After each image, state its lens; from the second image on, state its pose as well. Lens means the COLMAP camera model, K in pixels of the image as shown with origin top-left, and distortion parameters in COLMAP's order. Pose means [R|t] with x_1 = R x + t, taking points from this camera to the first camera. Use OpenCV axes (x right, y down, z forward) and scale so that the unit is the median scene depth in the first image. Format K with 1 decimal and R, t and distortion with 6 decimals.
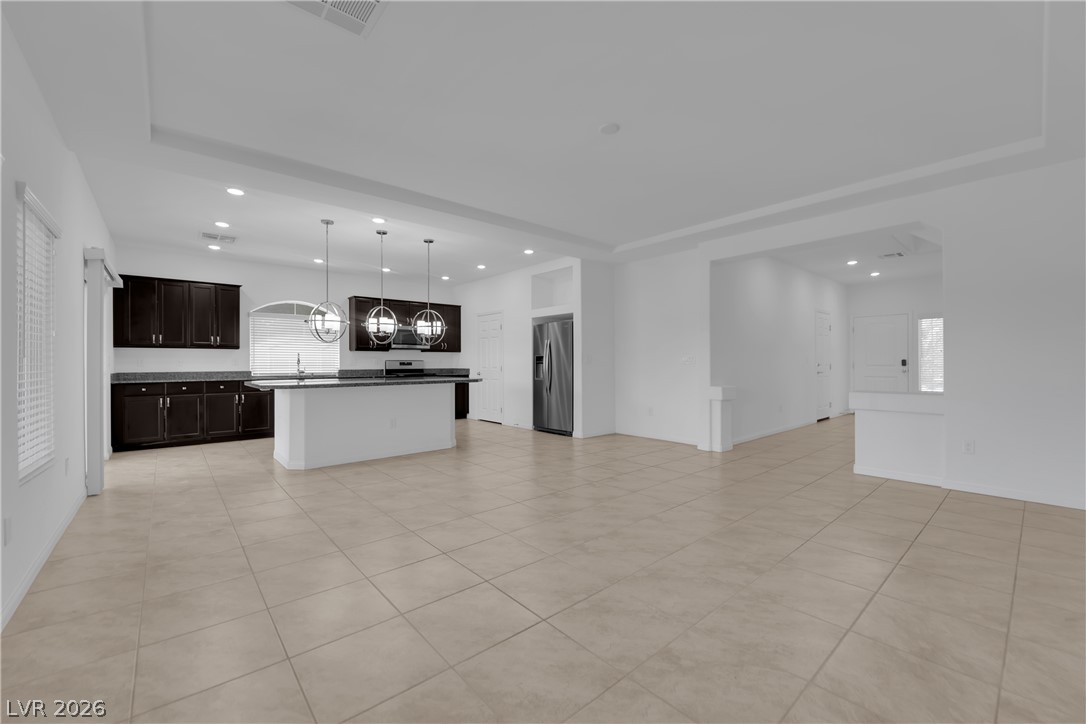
lens RADIAL K [[437.4, 0, 541.4], [0, 437.4, 361.7], [0, 0, 1]] dist [-0.007683, -0.000944]
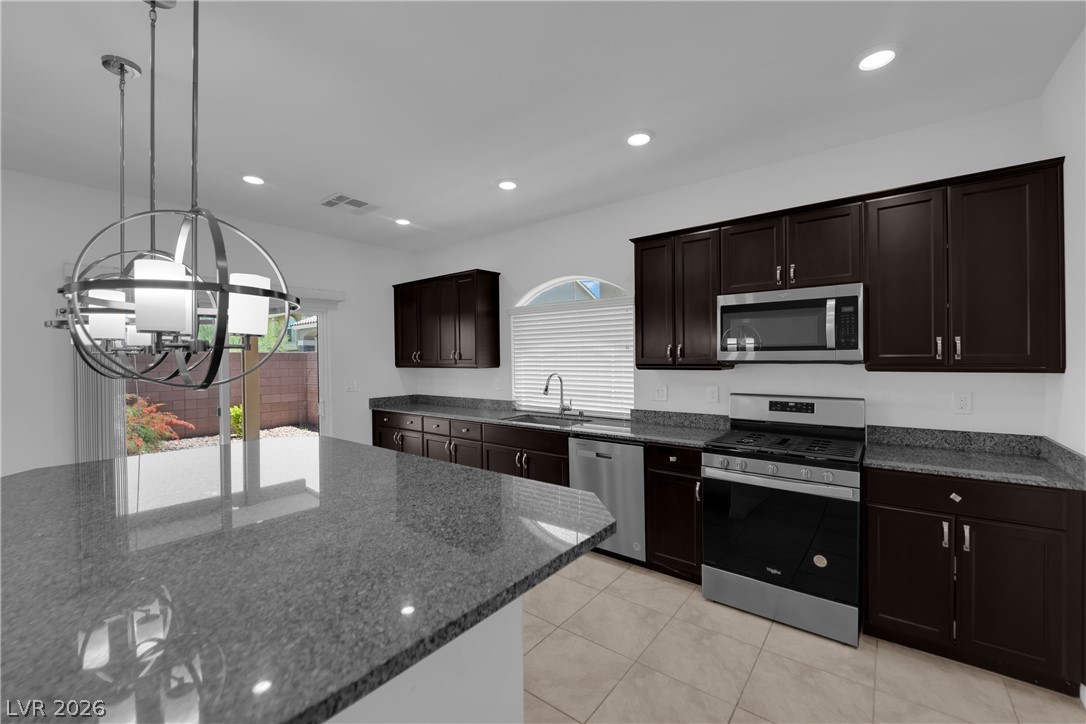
lens RADIAL K [[437.4, 0, 543.0], [0, 437.4, 363.6], [0, 0, 1]] dist [-0.007683, -0.000944]
pose [[0.196906, 0.015090, -0.980306, -0.034916], [0.014745, 0.999723, 0.018350, -0.046310], [0.980311, -0.018068, 0.196629, 0.969183]]
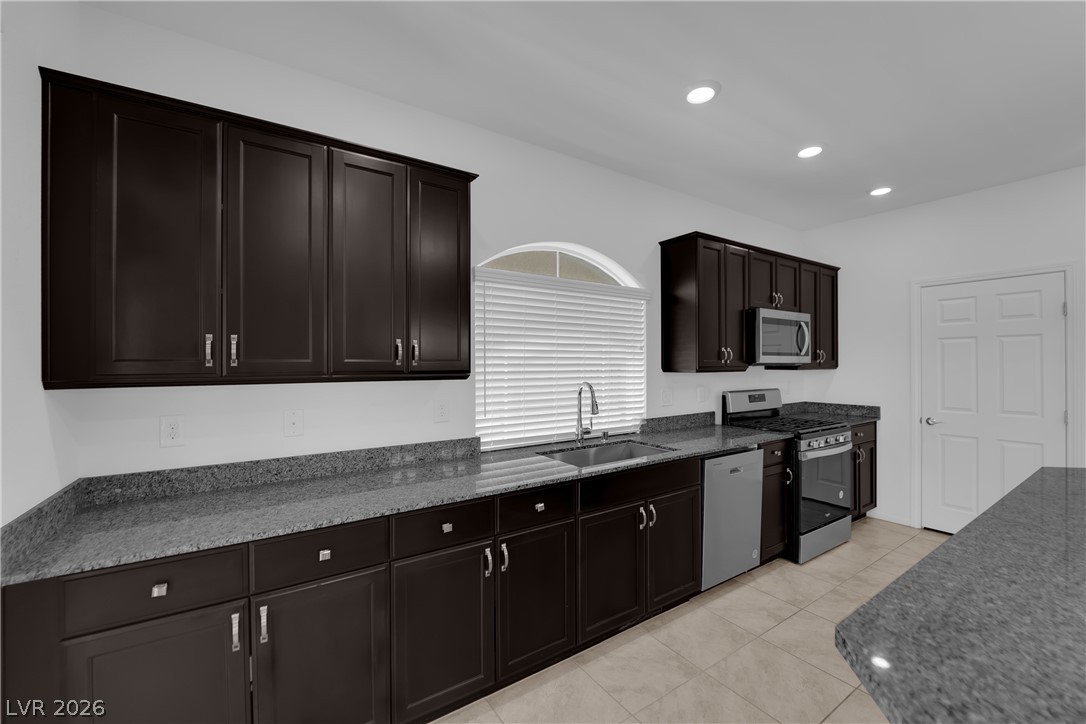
lens RADIAL K [[437.4, 0, 545.4], [0, 437.4, 361.7], [0, 0, 1]] dist [-0.007683, -0.000944]
pose [[0.992668, -0.000234, -0.120870, -0.600790], [0.000489, 0.999998, 0.002080, -0.041489], [0.120869, -0.002124, 0.992666, 0.695095]]
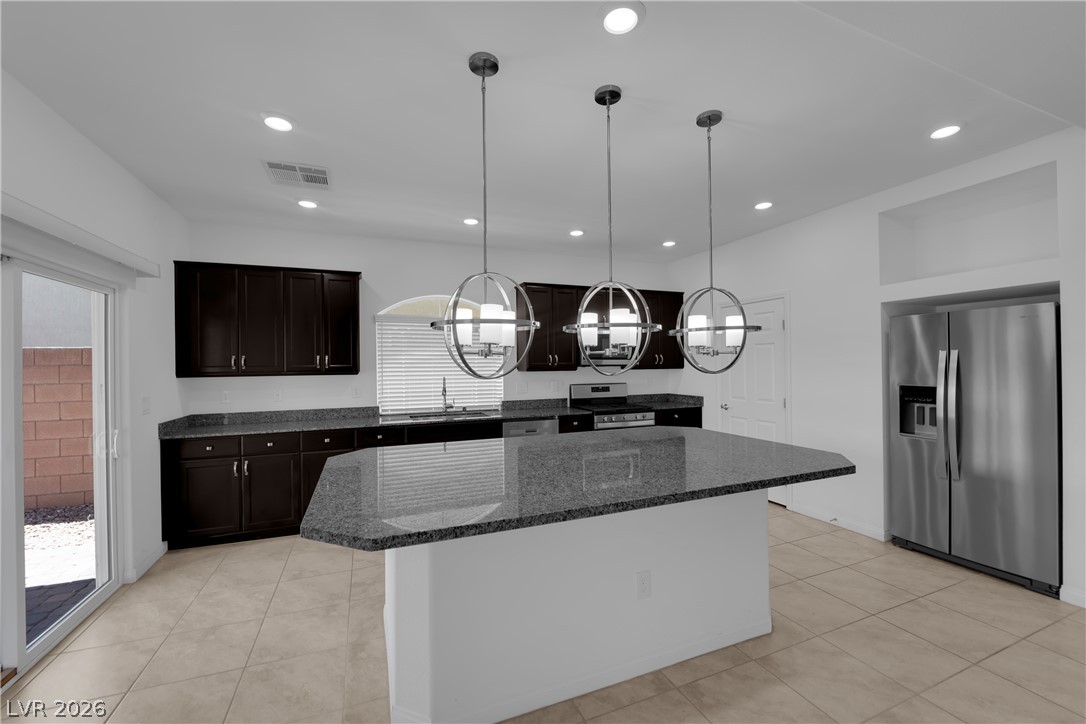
lens RADIAL K [[437.4, 0, 545.4], [0, 437.4, 364.0], [0, 0, 1]] dist [-0.007683, -0.000944]
pose [[0.949164, -0.007451, -0.314692, -0.241683], [0.008900, 0.999955, 0.003167, -0.043251], [0.314655, -0.005807, 0.949188, 0.492270]]
